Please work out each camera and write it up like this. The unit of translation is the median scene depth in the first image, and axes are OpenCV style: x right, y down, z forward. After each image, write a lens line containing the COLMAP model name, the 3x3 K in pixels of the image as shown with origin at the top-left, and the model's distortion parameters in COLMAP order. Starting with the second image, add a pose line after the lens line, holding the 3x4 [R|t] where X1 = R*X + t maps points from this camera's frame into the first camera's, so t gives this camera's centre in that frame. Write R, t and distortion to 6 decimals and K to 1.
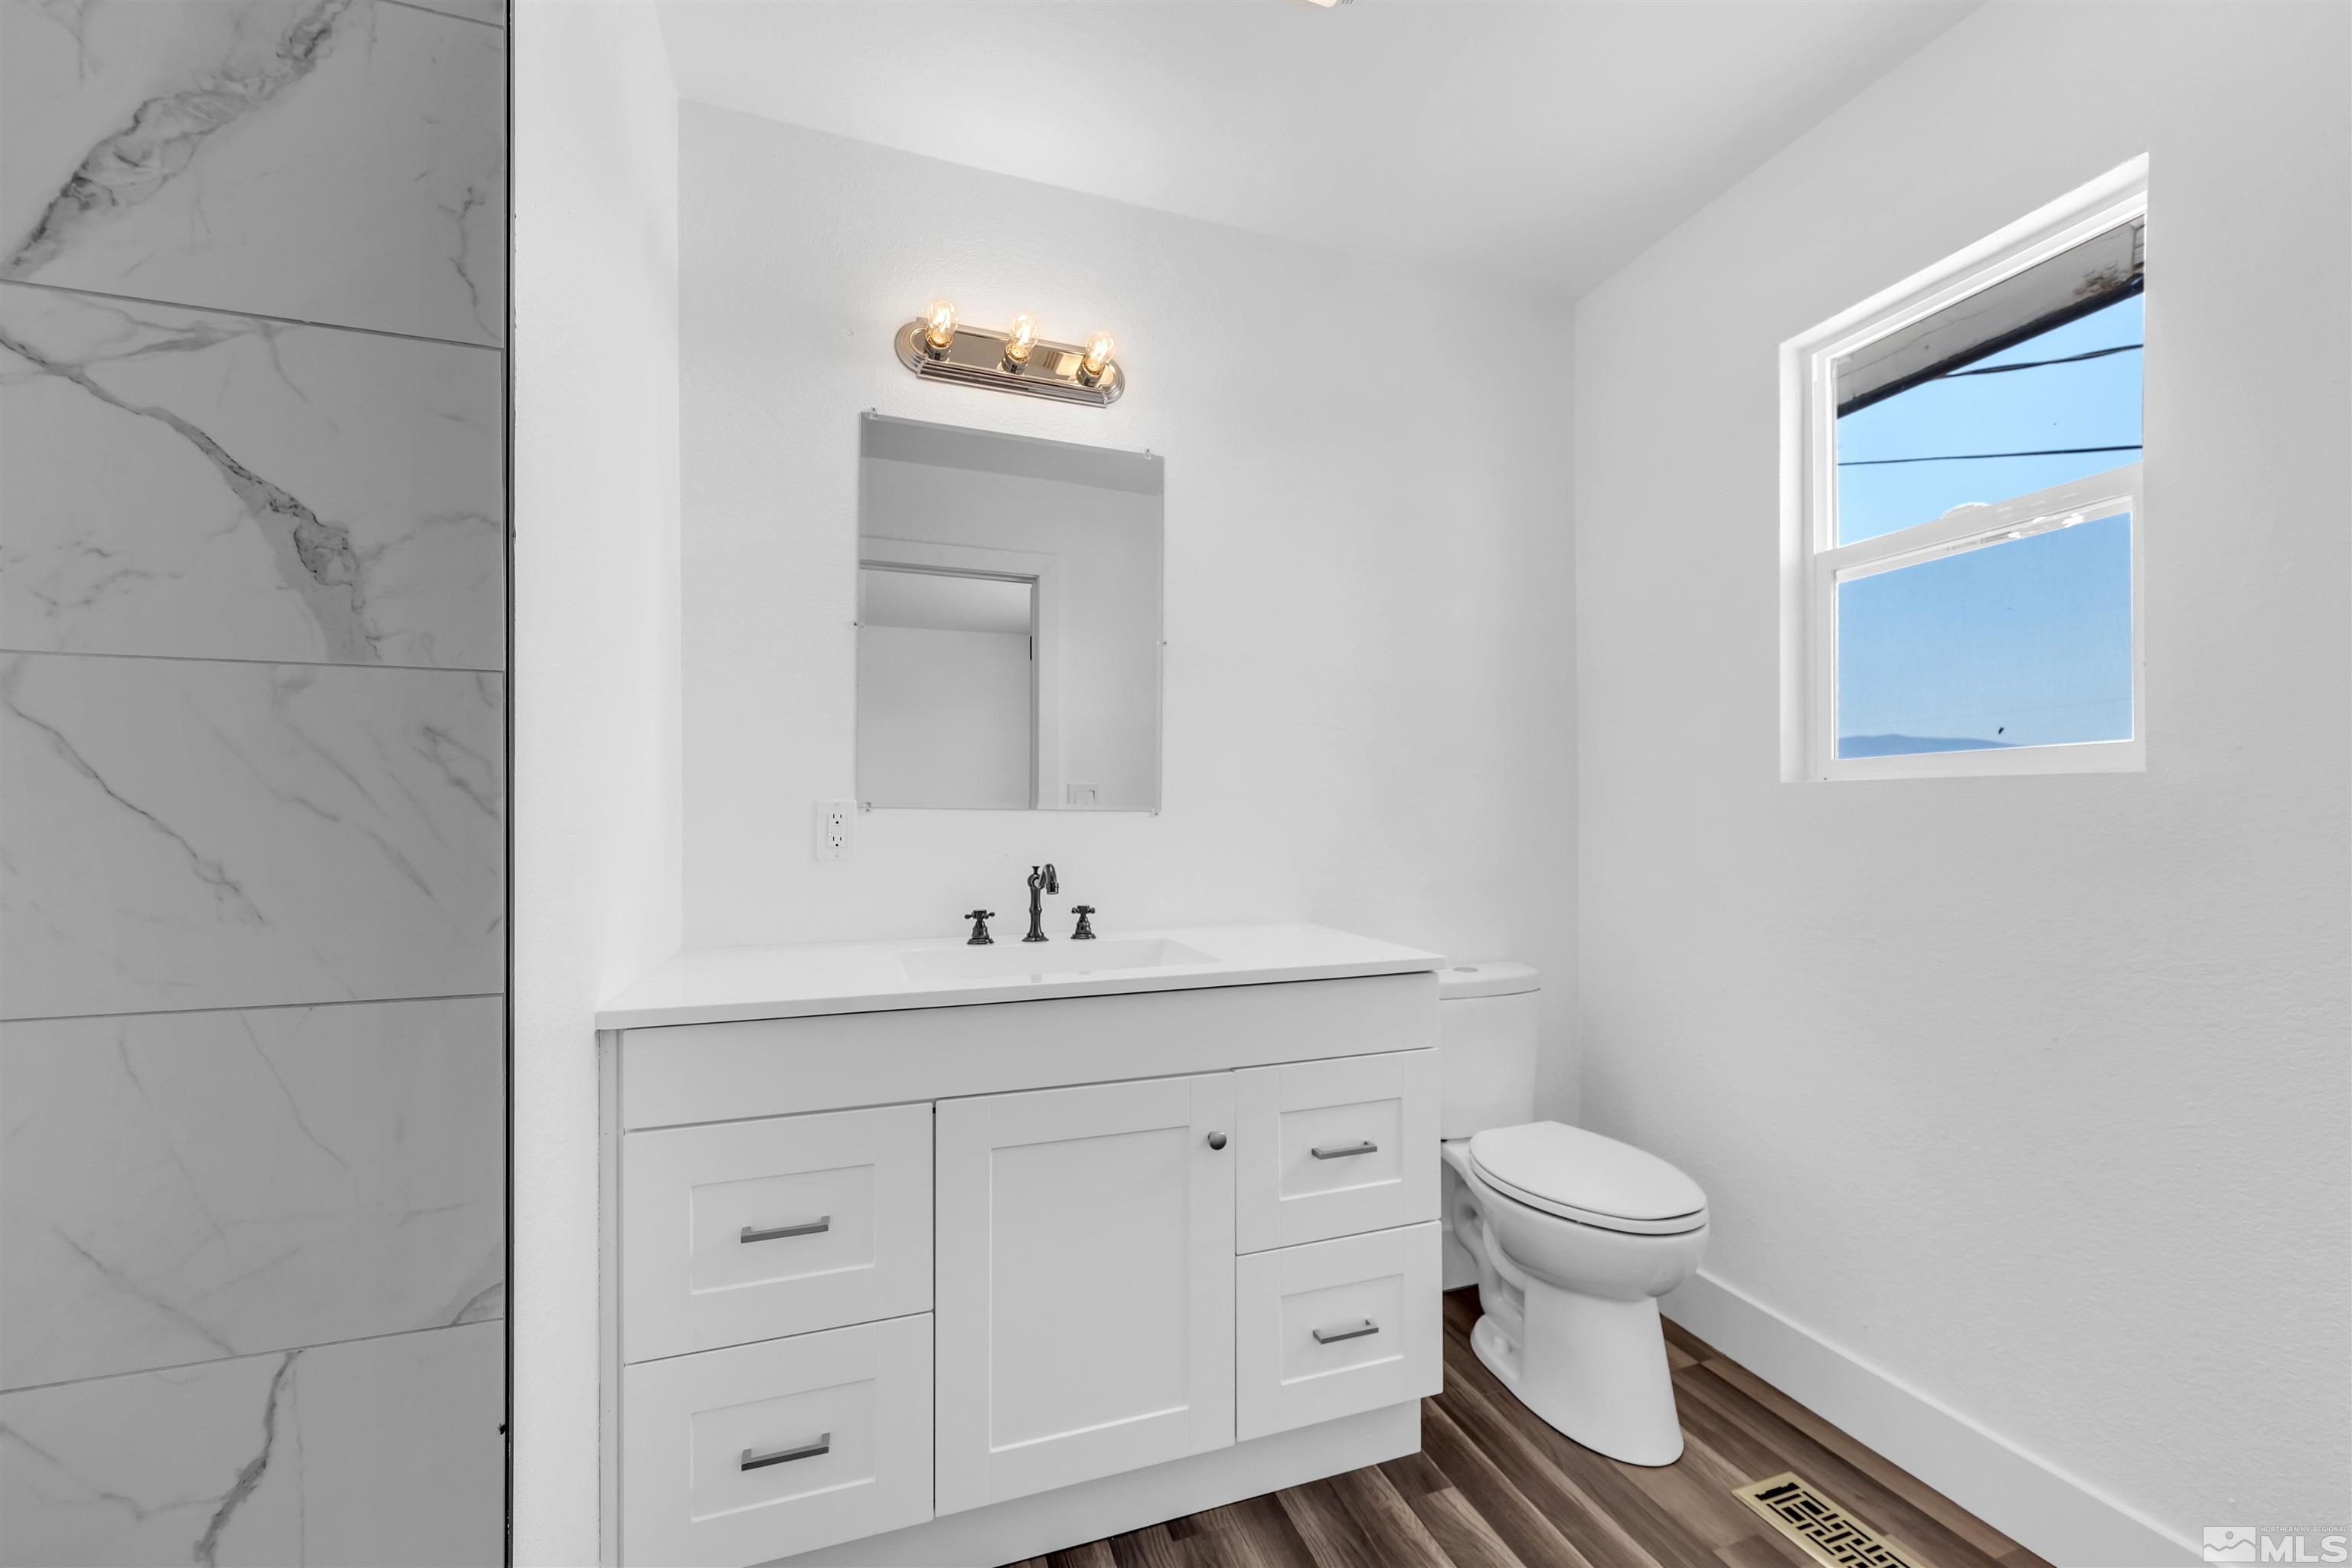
lens RADIAL K [[942.9, 0, 1218.6], [0, 942.9, 815.0], [0, 0, 1]] dist [0.000940, -0.000057]
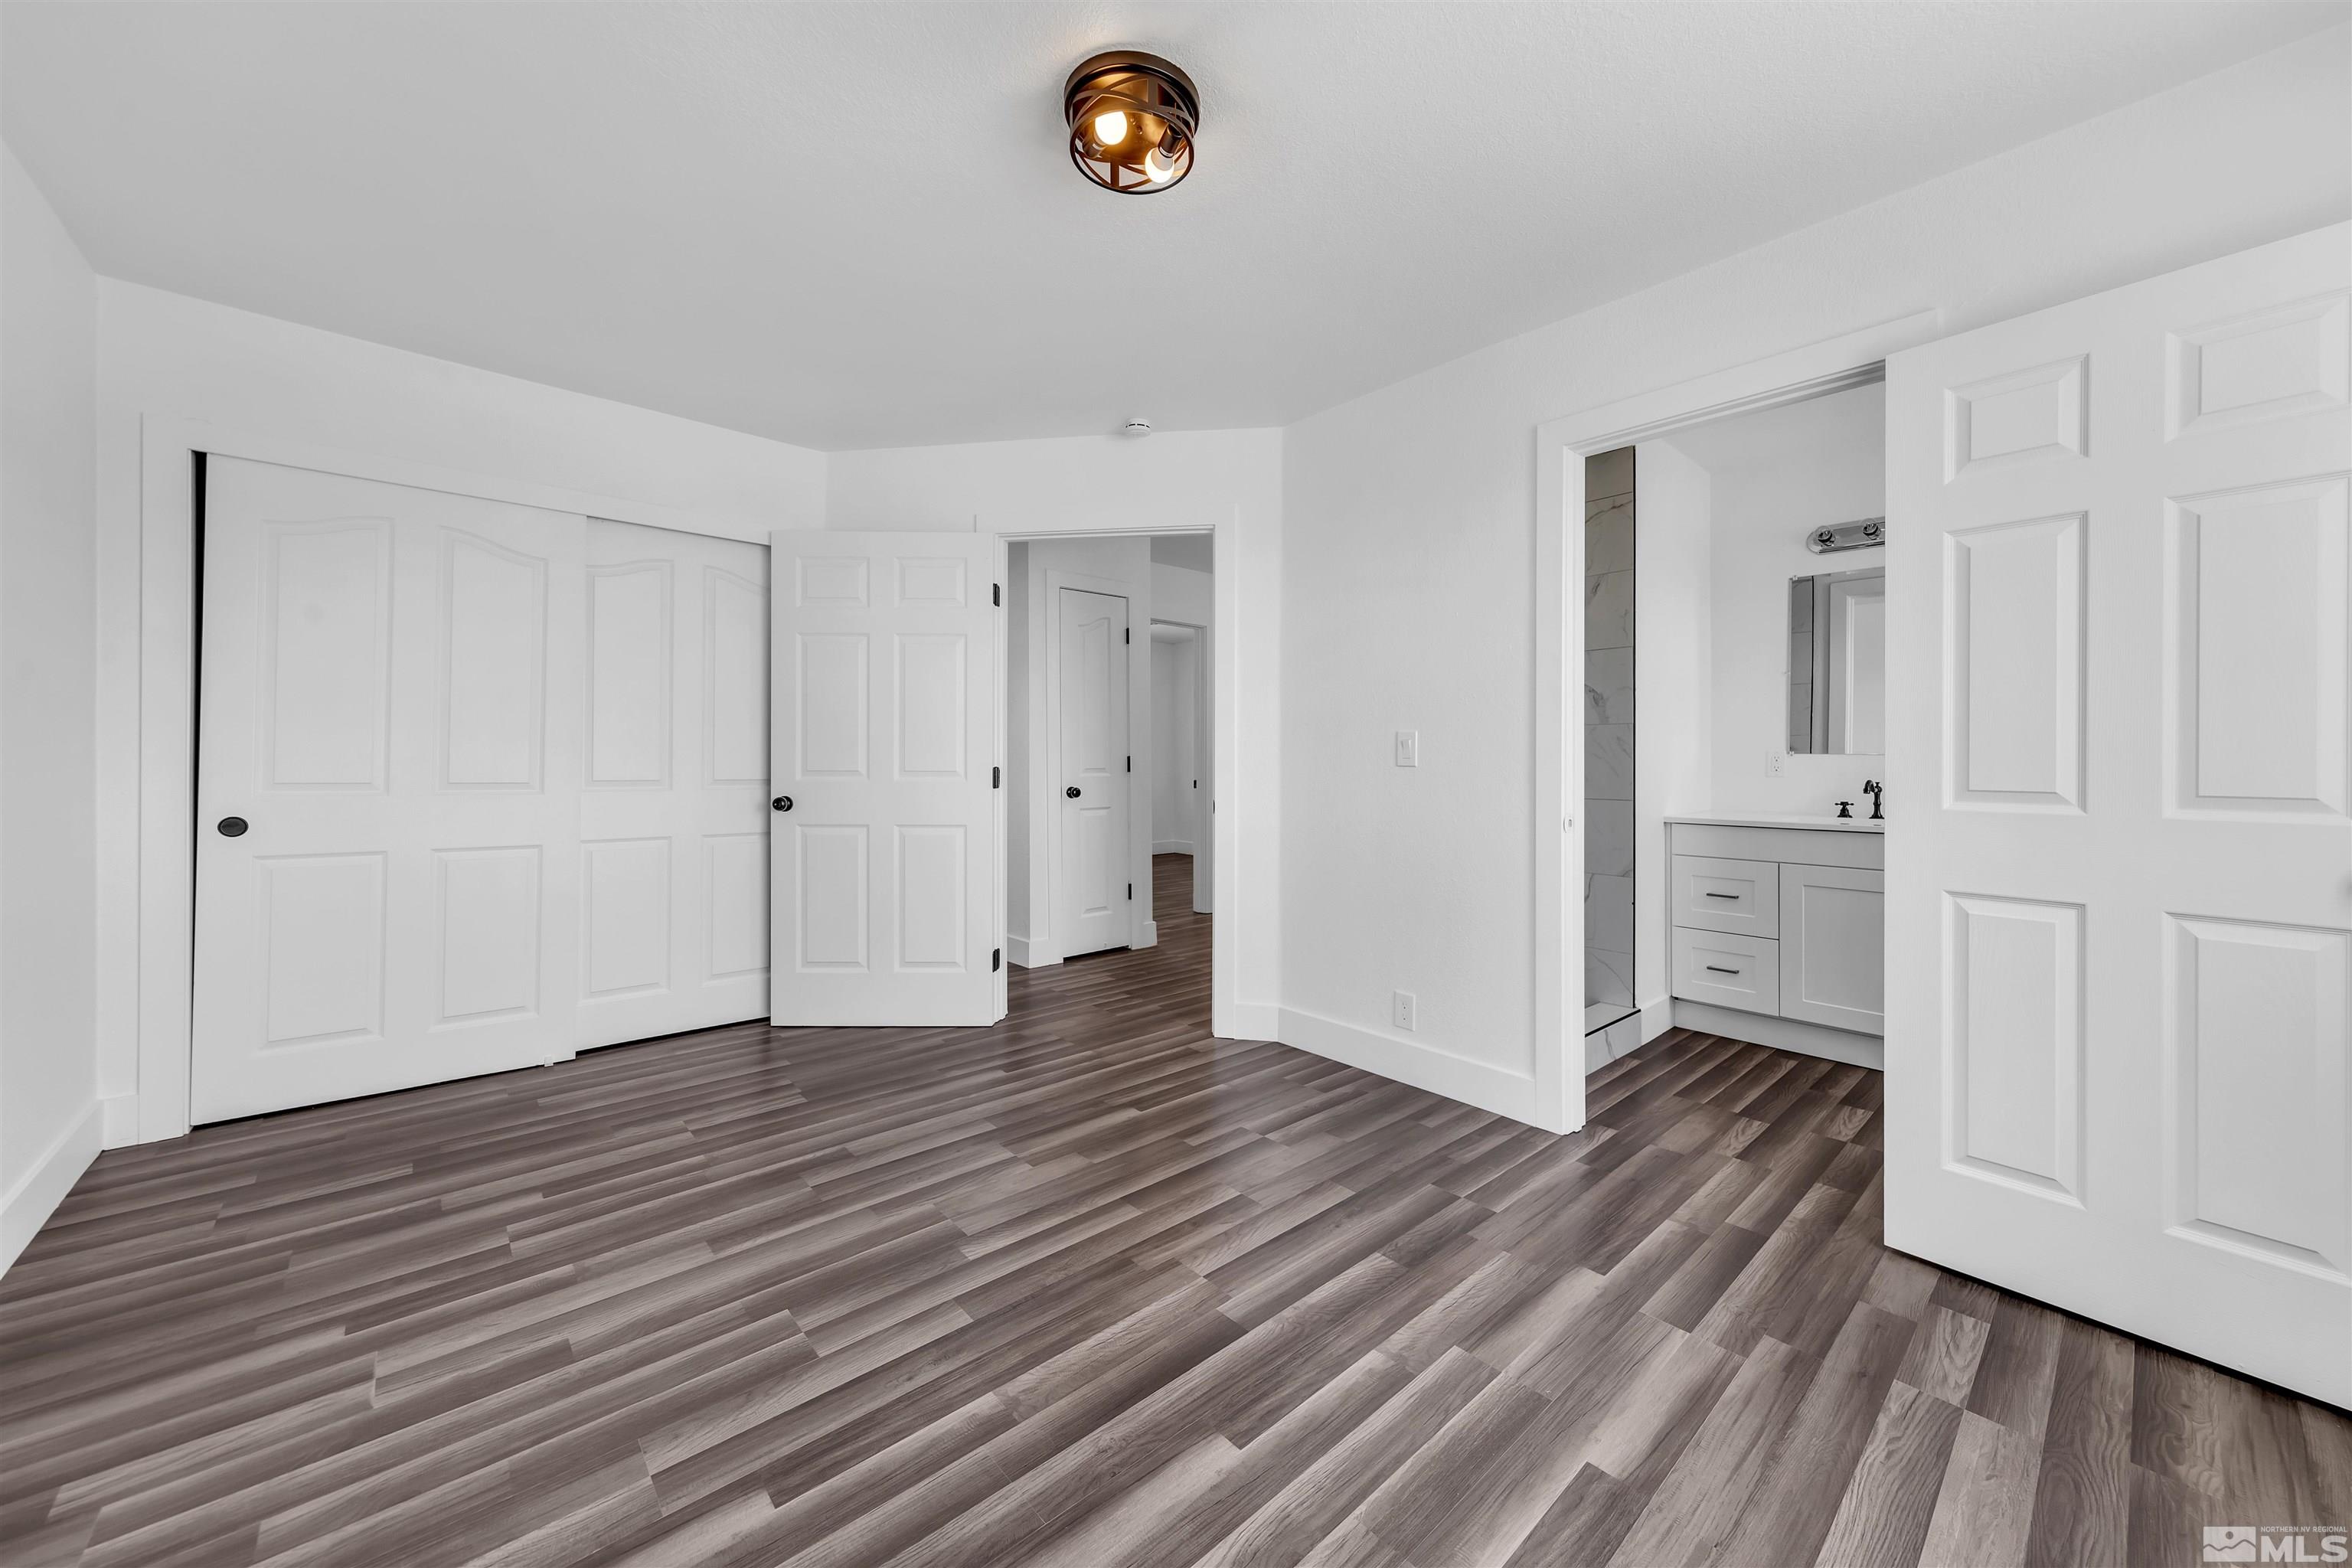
lens RADIAL K [[865.6, 0, 1179.3], [0, 865.6, 773.0], [0, 0, 1]] dist [0.000185, 0.000050]
pose [[0.358794, 0.004012, -0.933408, 1.544597], [0.001737, 0.999986, 0.004966, 0.035133], [0.933415, -0.003403, 0.358782, -1.658484]]
